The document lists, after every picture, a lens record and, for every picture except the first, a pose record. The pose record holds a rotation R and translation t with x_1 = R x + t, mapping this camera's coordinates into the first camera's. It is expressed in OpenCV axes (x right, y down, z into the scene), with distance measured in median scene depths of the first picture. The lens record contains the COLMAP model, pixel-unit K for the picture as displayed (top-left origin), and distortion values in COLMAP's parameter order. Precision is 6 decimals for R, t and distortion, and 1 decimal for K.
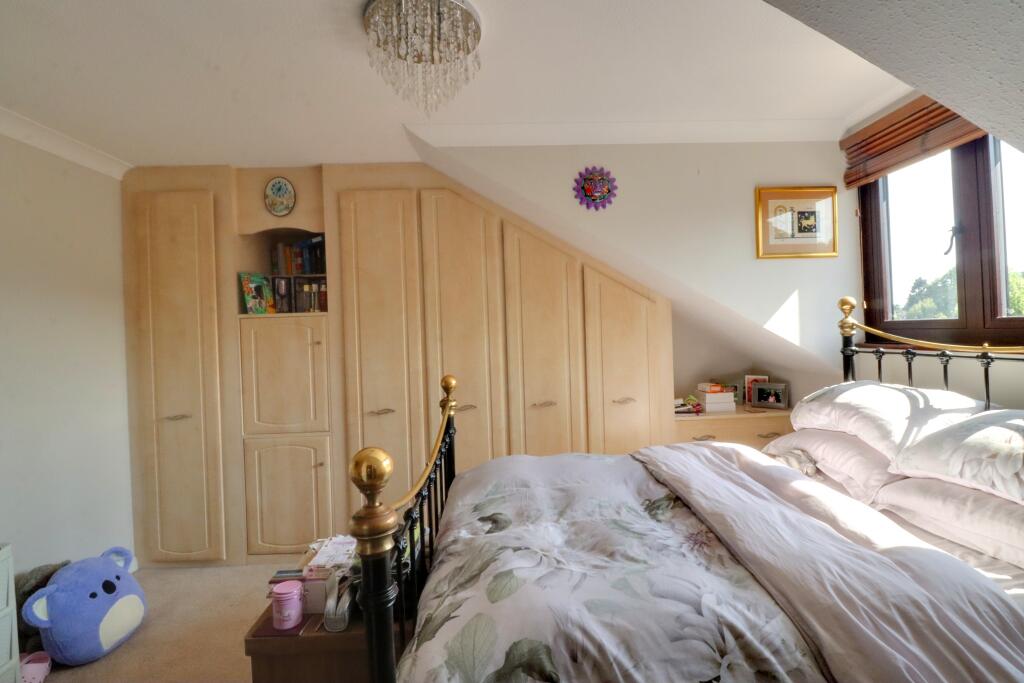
lens RADIAL K [[478.9, 0, 512.0], [0, 478.9, 341.5], [0, 0, 1]] dist [0.000498, -0.000109]
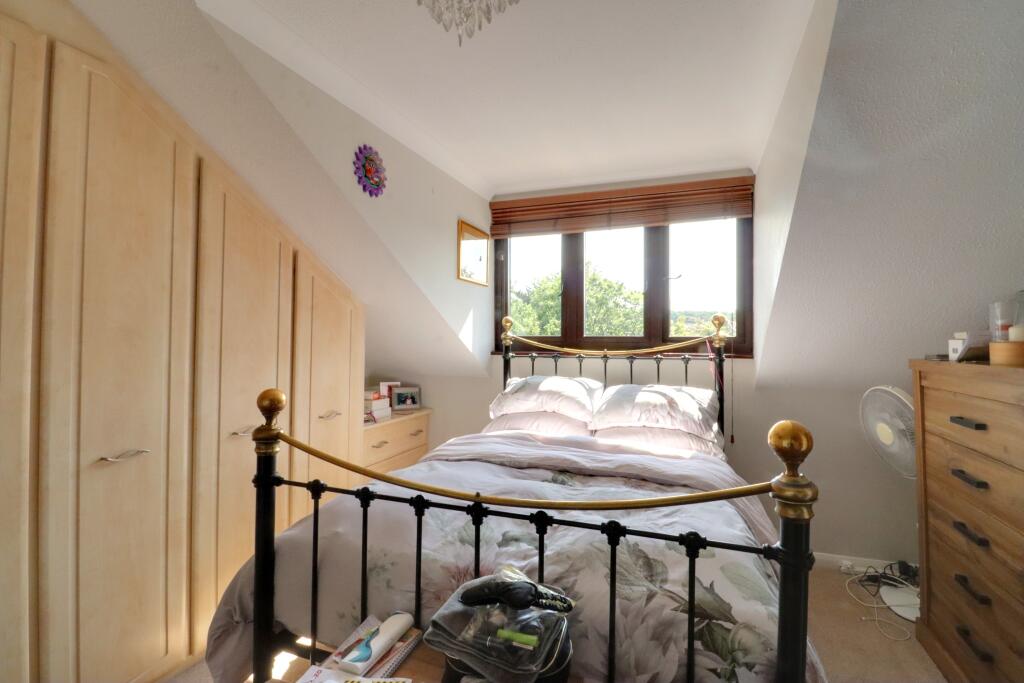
lens RADIAL K [[490.0, 0, 512.0], [0, 490.0, 341.5], [0, 0, 1]] dist [-0.000997, -0.000404]
pose [[0.388570, 0.039514, 0.920571, -0.551027], [0.000328, 0.999074, -0.043023, 0.035165], [-0.921419, 0.017019, 0.388198, 0.411059]]
